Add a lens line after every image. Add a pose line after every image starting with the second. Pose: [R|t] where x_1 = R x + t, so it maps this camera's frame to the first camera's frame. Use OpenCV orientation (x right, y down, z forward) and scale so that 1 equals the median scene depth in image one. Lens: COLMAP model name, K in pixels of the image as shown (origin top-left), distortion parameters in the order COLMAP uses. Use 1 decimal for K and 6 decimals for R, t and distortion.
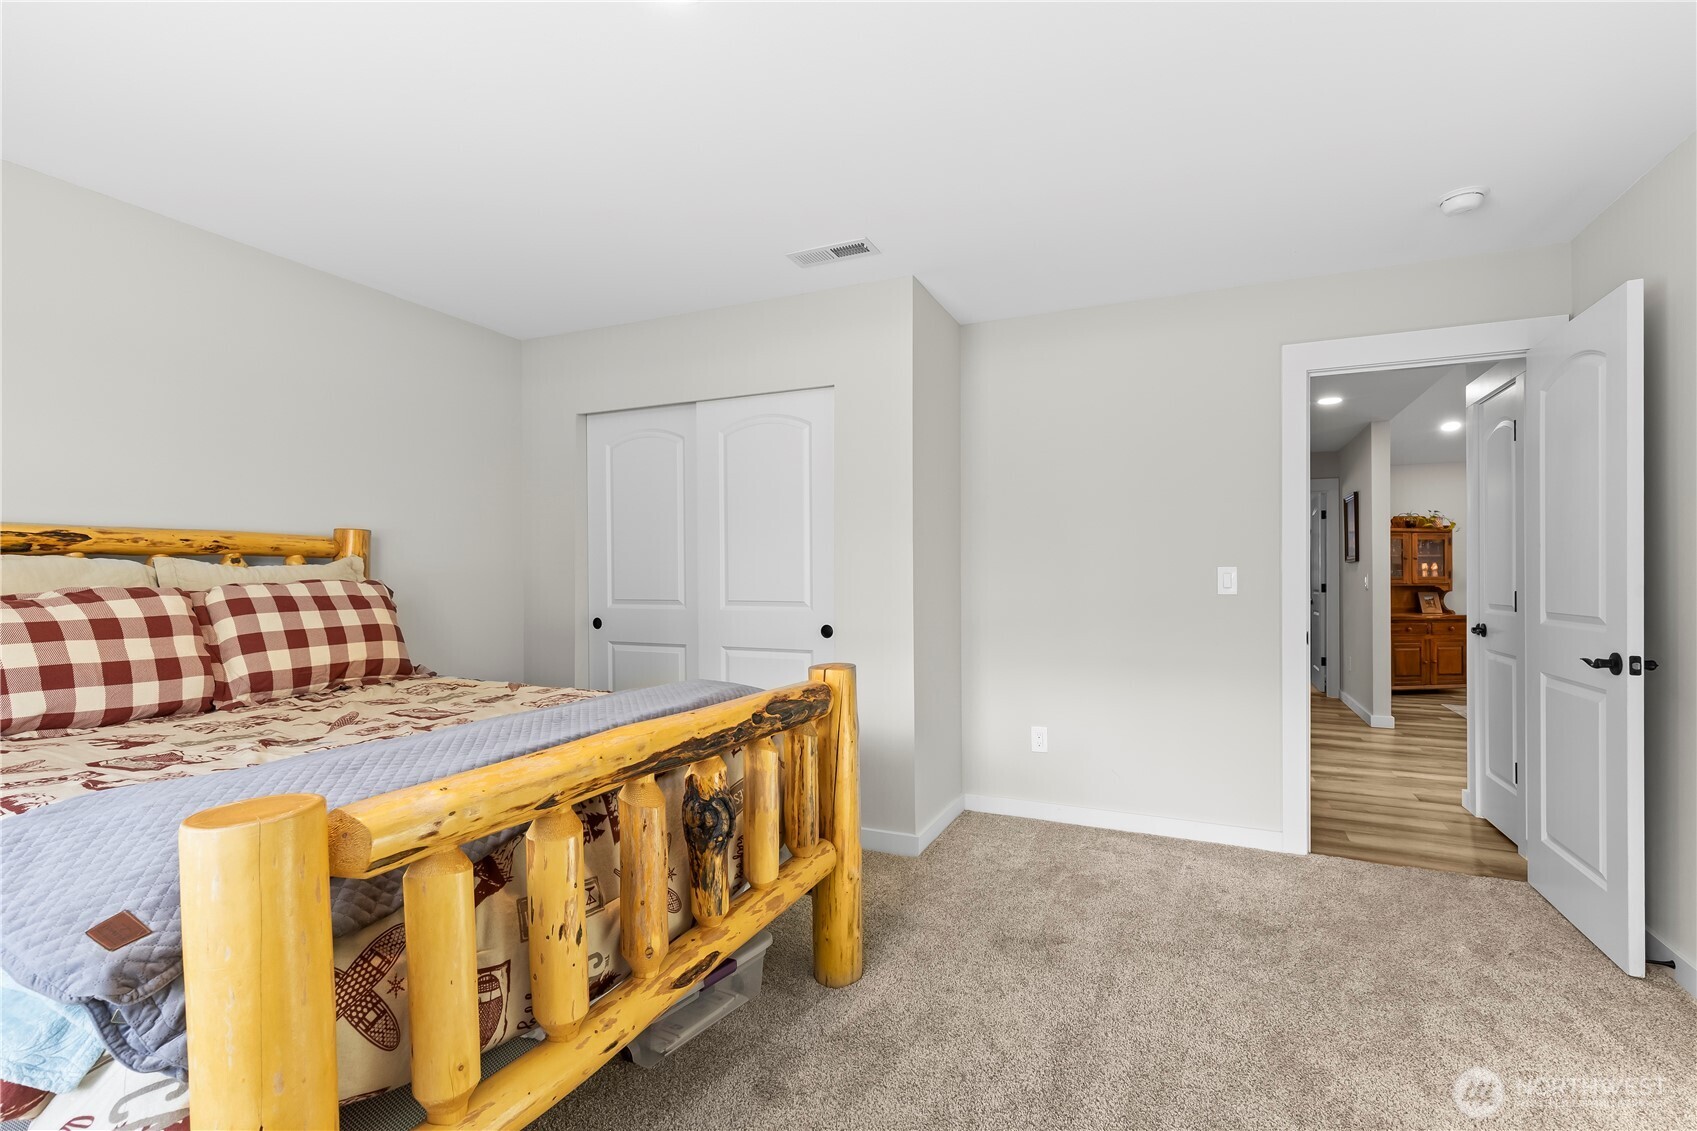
lens RADIAL K [[762.3, 0, 848.5], [0, 762.3, 565.5], [0, 0, 1]] dist [0.000537, 0.000202]
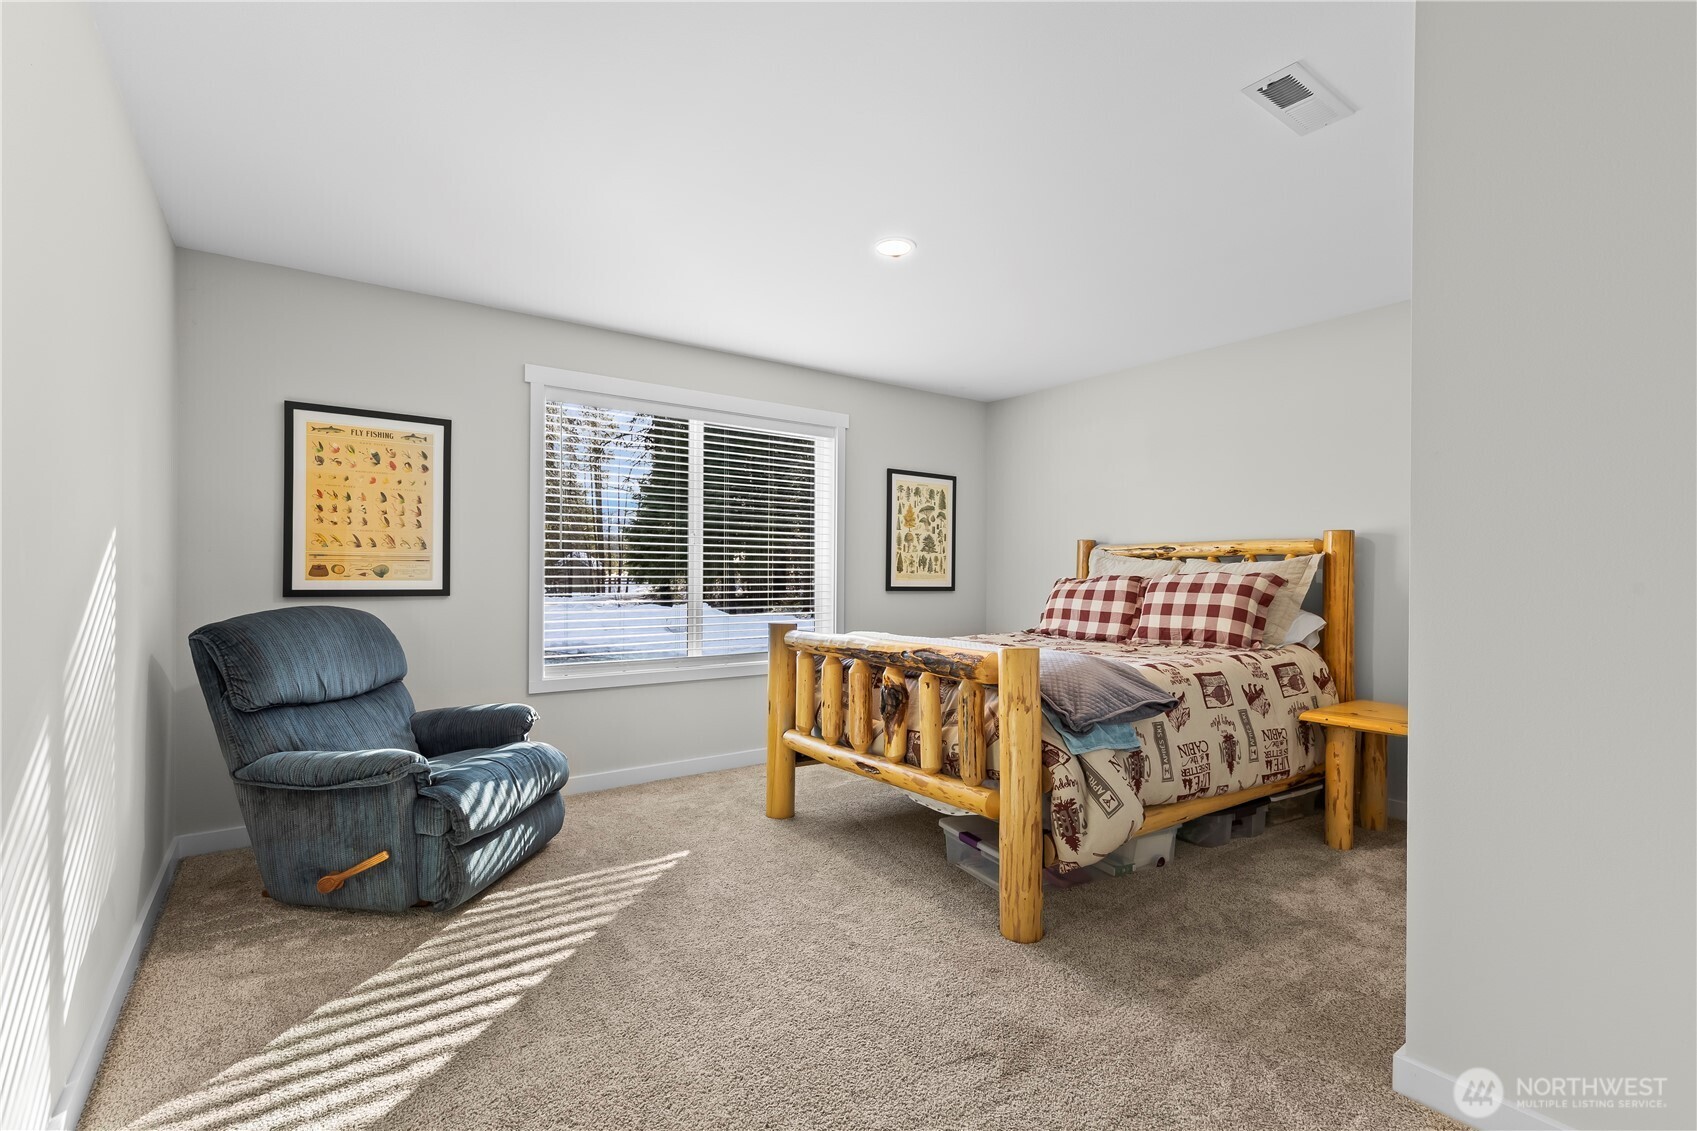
lens RADIAL K [[762.3, 0, 848.5], [0, 762.3, 565.5], [0, 0, 1]] dist [0.000537, 0.000202]
pose [[-0.490822, -0.011866, -0.871179, 0.982412], [0.004580, 0.999858, -0.016199, 0.029318], [0.871248, -0.011941, -0.490698, 1.225511]]
